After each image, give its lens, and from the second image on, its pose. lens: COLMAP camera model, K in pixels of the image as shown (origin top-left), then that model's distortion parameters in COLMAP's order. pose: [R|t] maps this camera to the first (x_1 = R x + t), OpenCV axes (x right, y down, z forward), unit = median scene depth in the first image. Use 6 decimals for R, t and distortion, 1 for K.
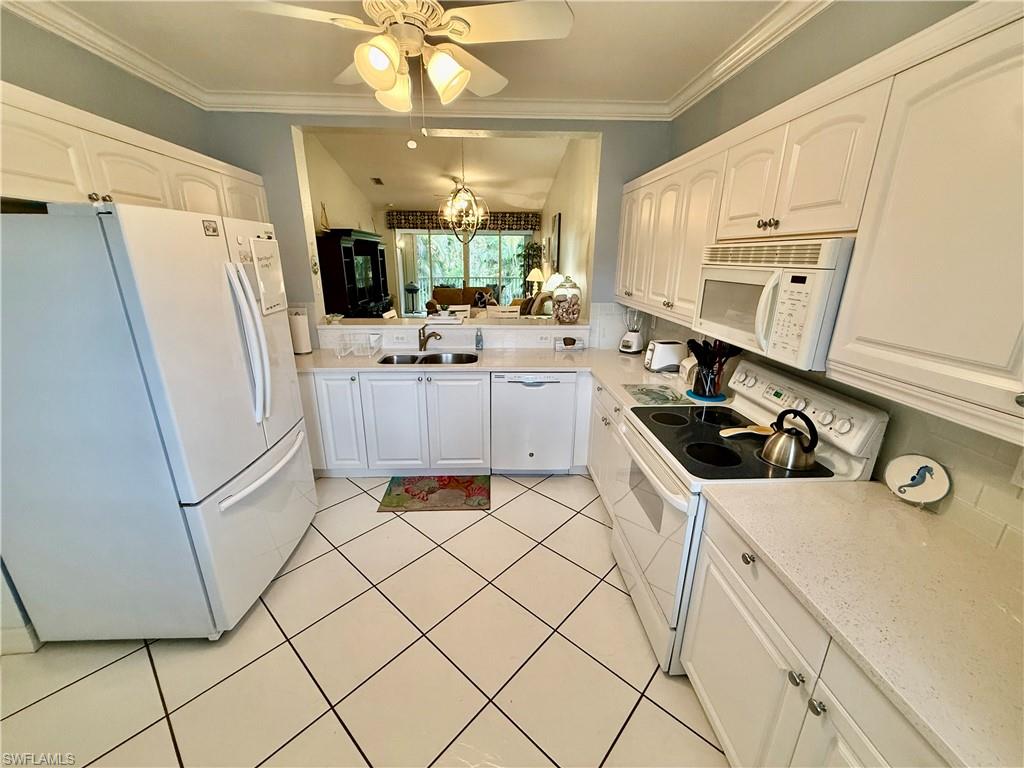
lens RADIAL K [[407.6, 0, 510.1], [0, 407.6, 385.1], [0, 0, 1]] dist [-0.000835, 0.000166]
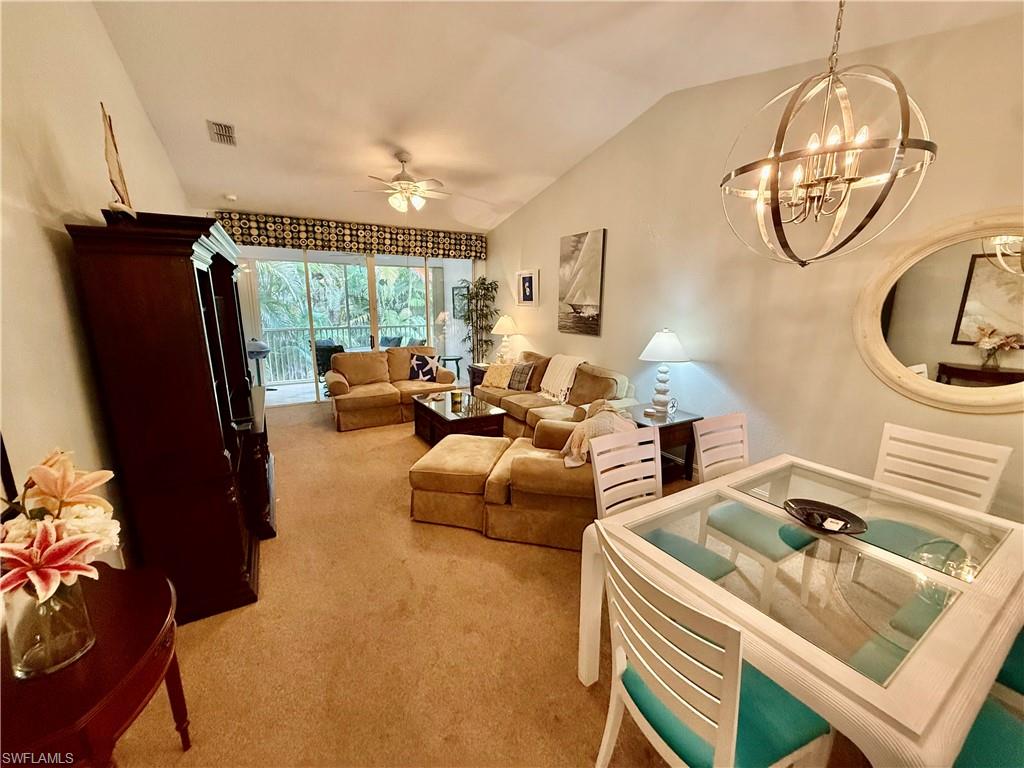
lens RADIAL K [[397.3, 0, 510.9], [0, 397.3, 397.5], [0, 0, 1]] dist [-0.000260, -0.000022]
pose [[0.881946, -0.116358, 0.456763, -0.228804], [0.135889, 0.990673, -0.010013, -0.139208], [-0.451338, 0.070900, 0.889532, 0.406695]]
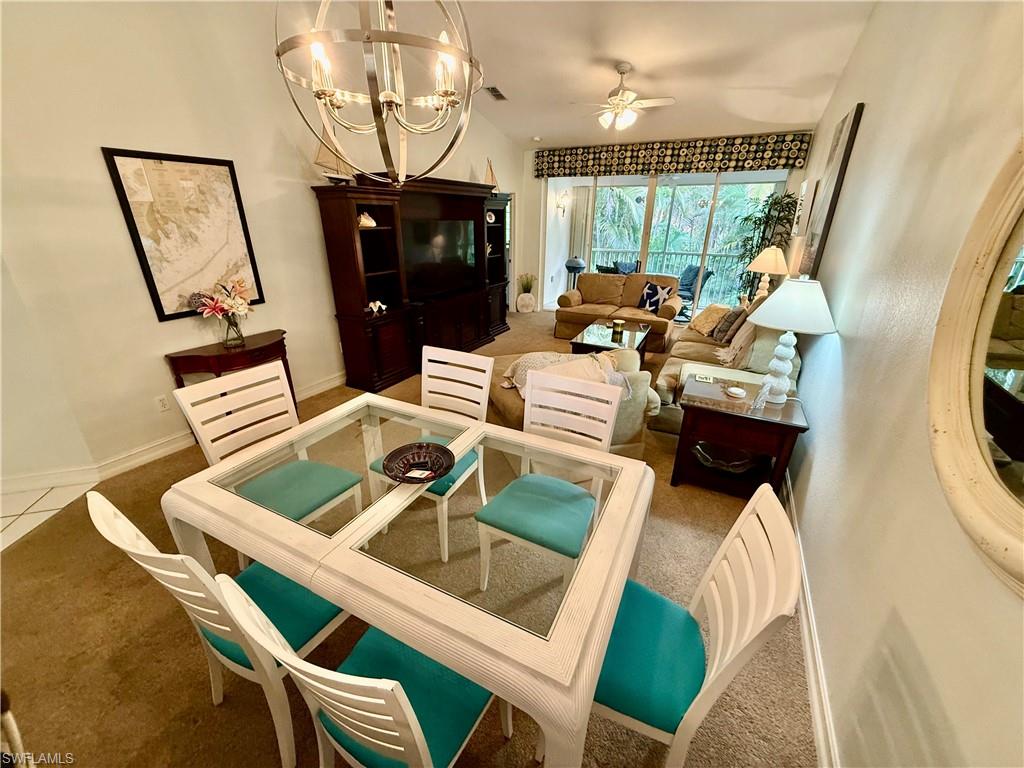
lens RADIAL K [[407.6, 0, 510.1], [0, 407.6, 385.1], [0, 0, 1]] dist [-0.000835, 0.000166]
pose [[0.855683, 0.198003, -0.478123, 0.056499], [-0.157254, 0.979706, 0.124289, -0.125391], [0.493029, -0.031165, 0.869454, 0.383032]]
